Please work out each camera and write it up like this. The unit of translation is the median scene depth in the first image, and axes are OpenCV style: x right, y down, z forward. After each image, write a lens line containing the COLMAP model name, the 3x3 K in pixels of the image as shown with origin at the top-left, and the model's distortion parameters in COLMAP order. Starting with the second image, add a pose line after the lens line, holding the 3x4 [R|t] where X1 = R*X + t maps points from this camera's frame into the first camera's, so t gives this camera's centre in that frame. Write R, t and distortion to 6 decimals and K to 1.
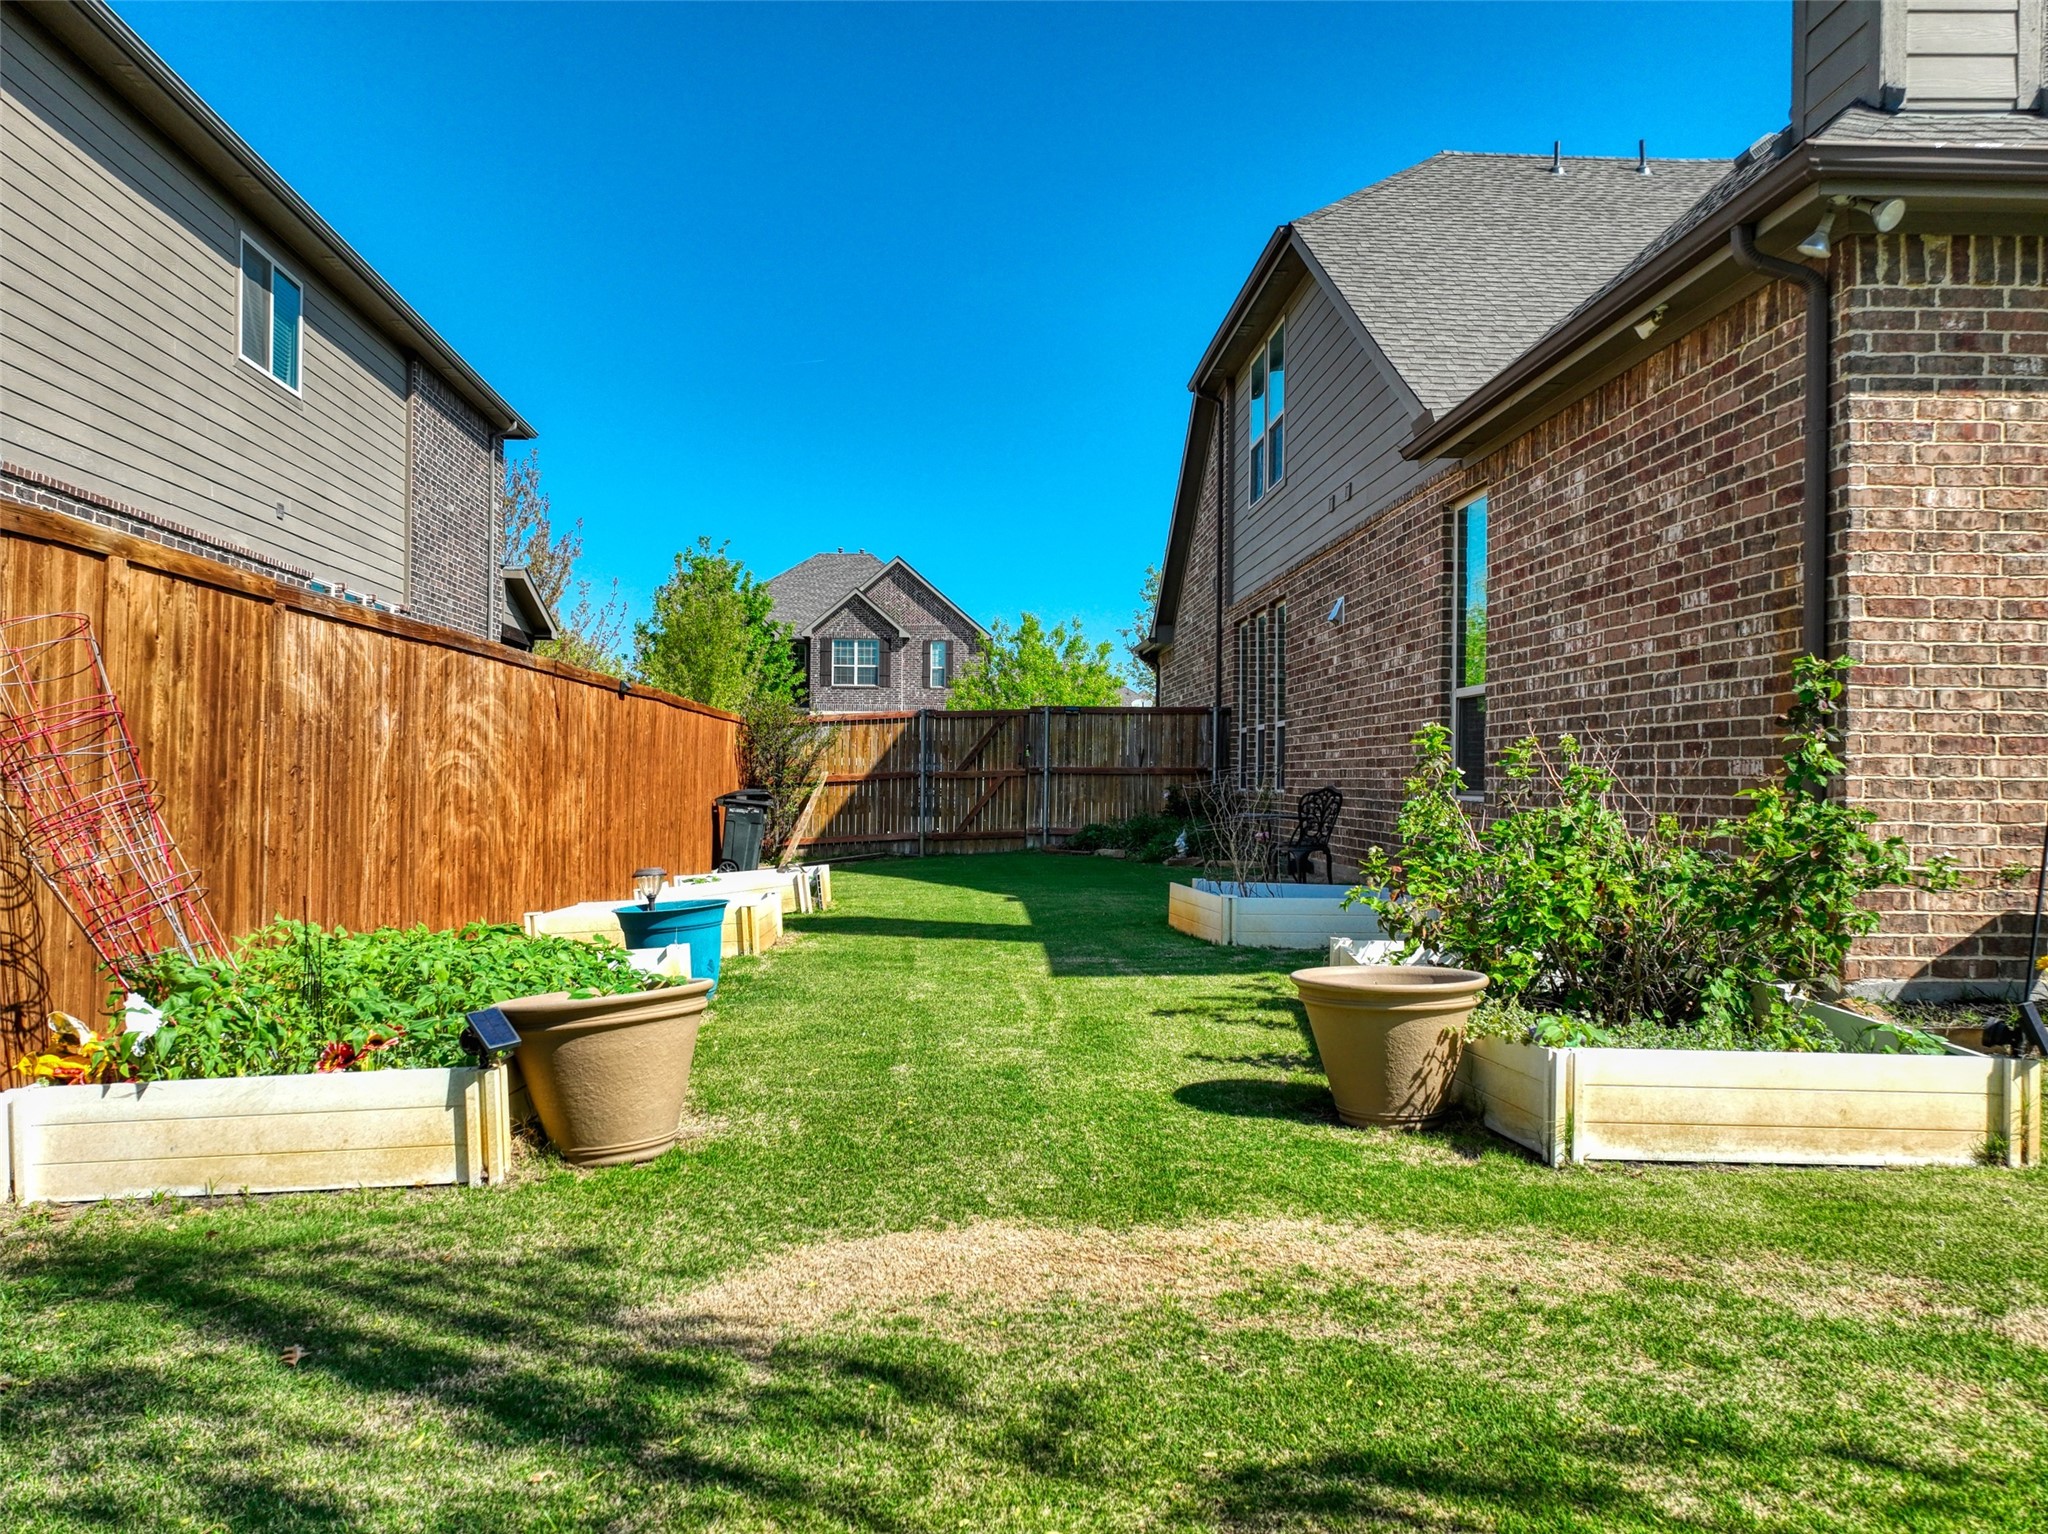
lens RADIAL K [[1492.6, 0, 1024.0], [0, 1492.6, 767.0], [0, 0, 1]] dist [0.004452, 0.012232]
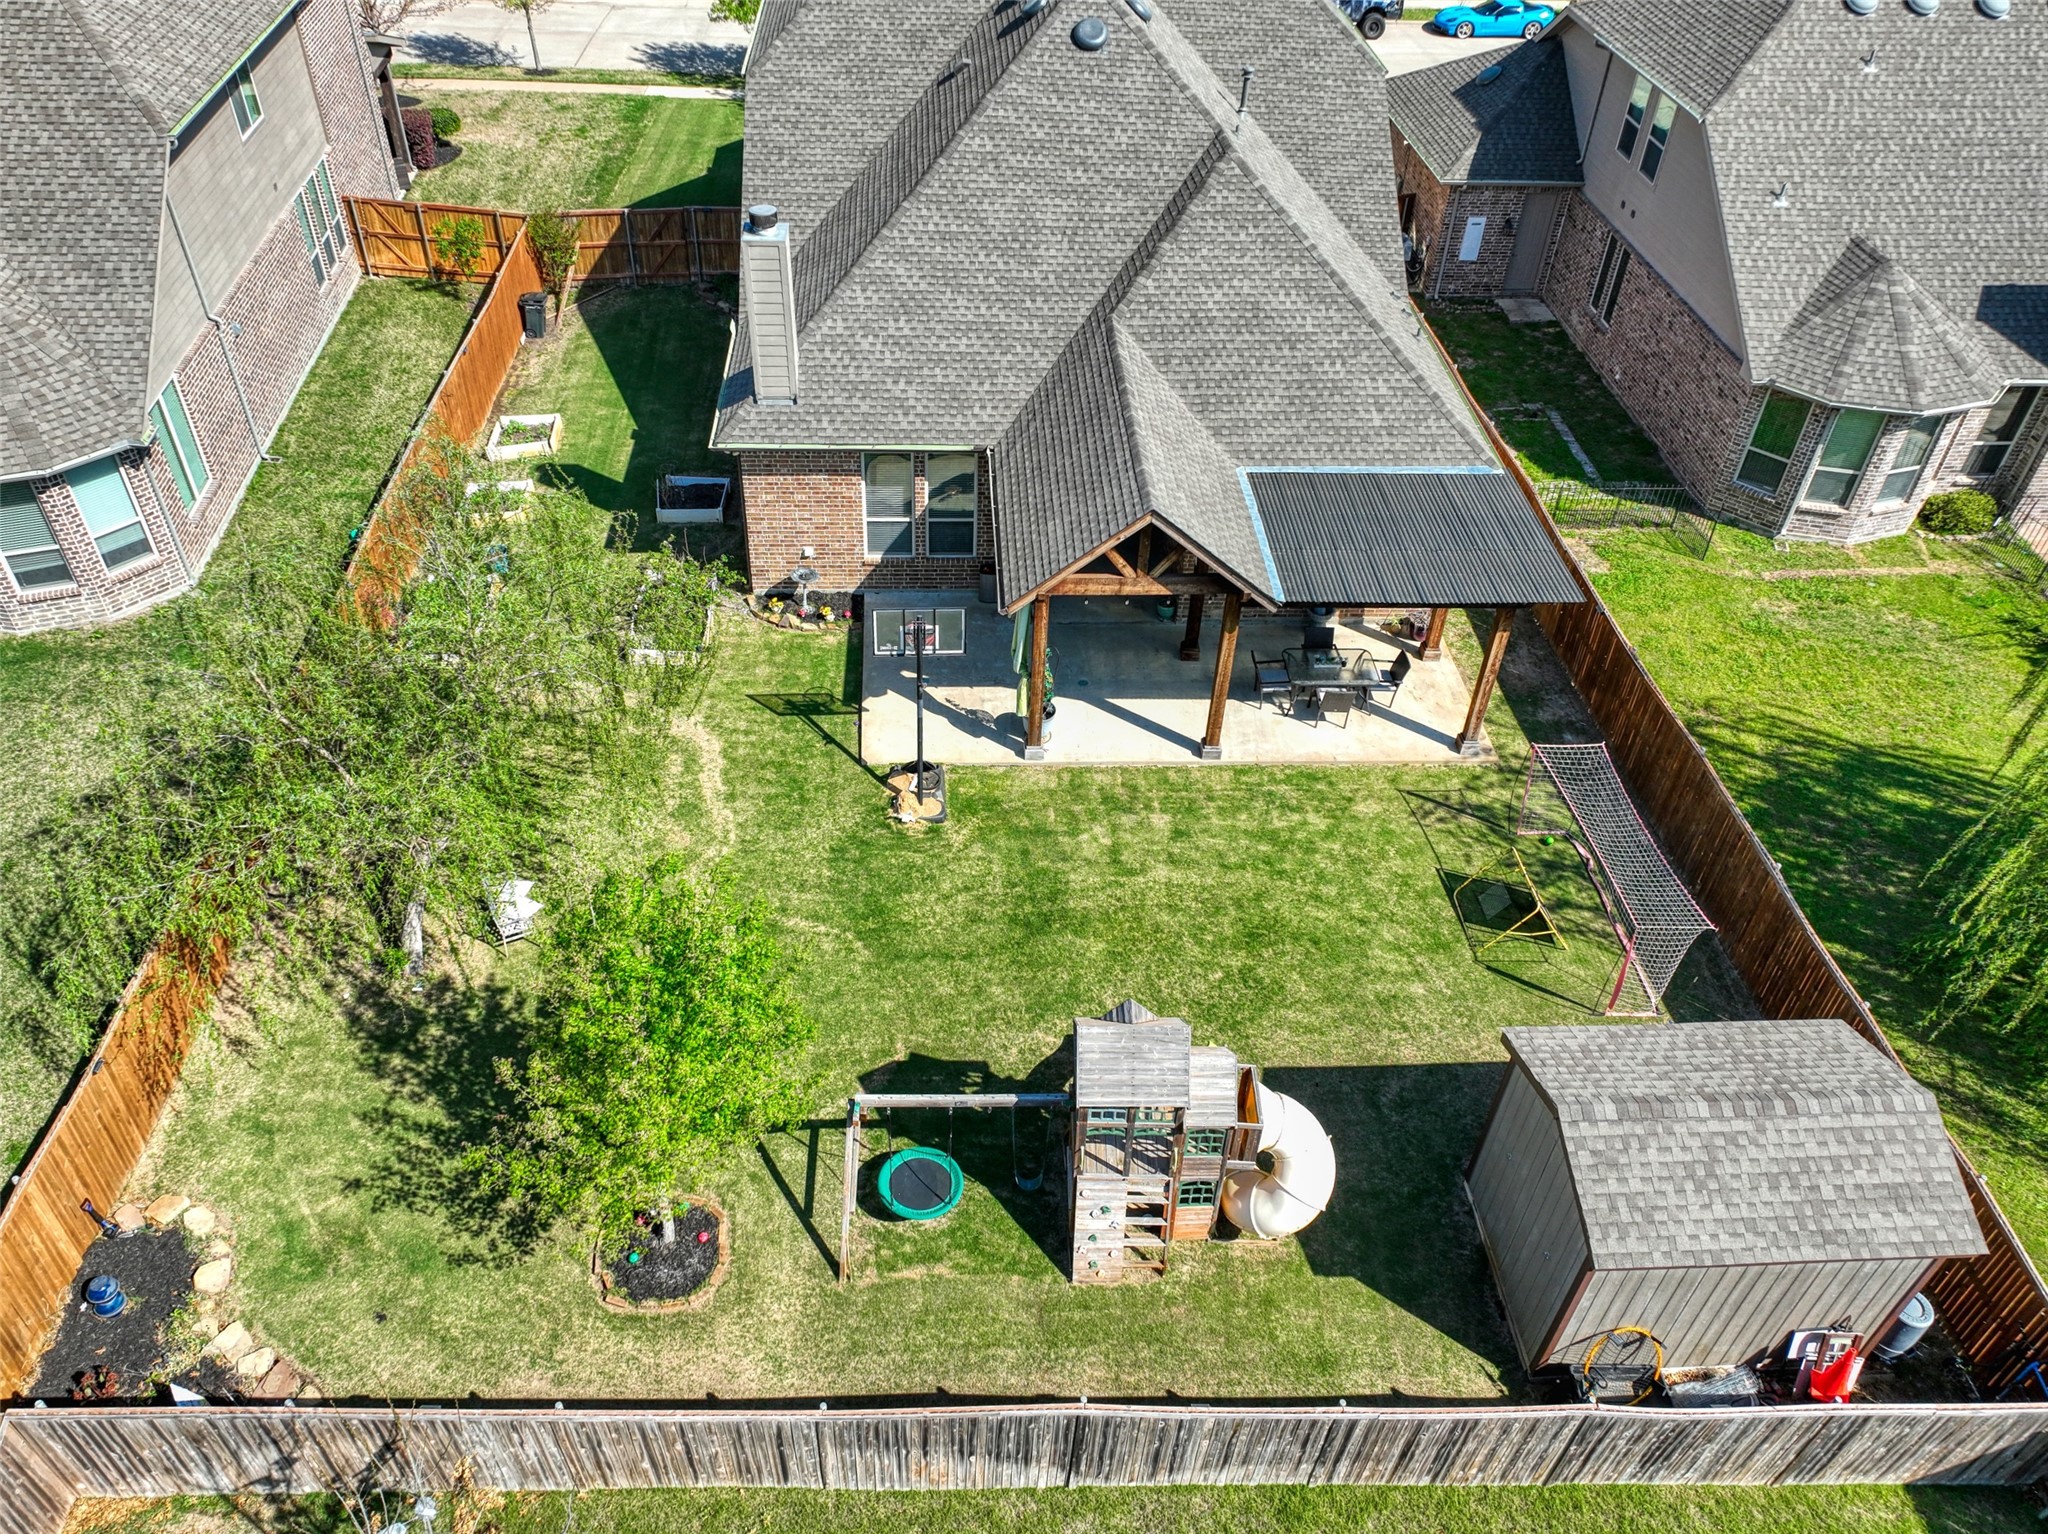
lens RADIAL K [[1492.6, 0, 1024.0], [0, 1492.6, 767.0], [0, 0, 1]] dist [0.004452, 0.012232]
pose [[0.999631, 0.007816, 0.026011, 1.177608], [-0.023076, 0.749502, 0.661600, -2.325050], [-0.014324, -0.661956, 0.749406, -2.605880]]
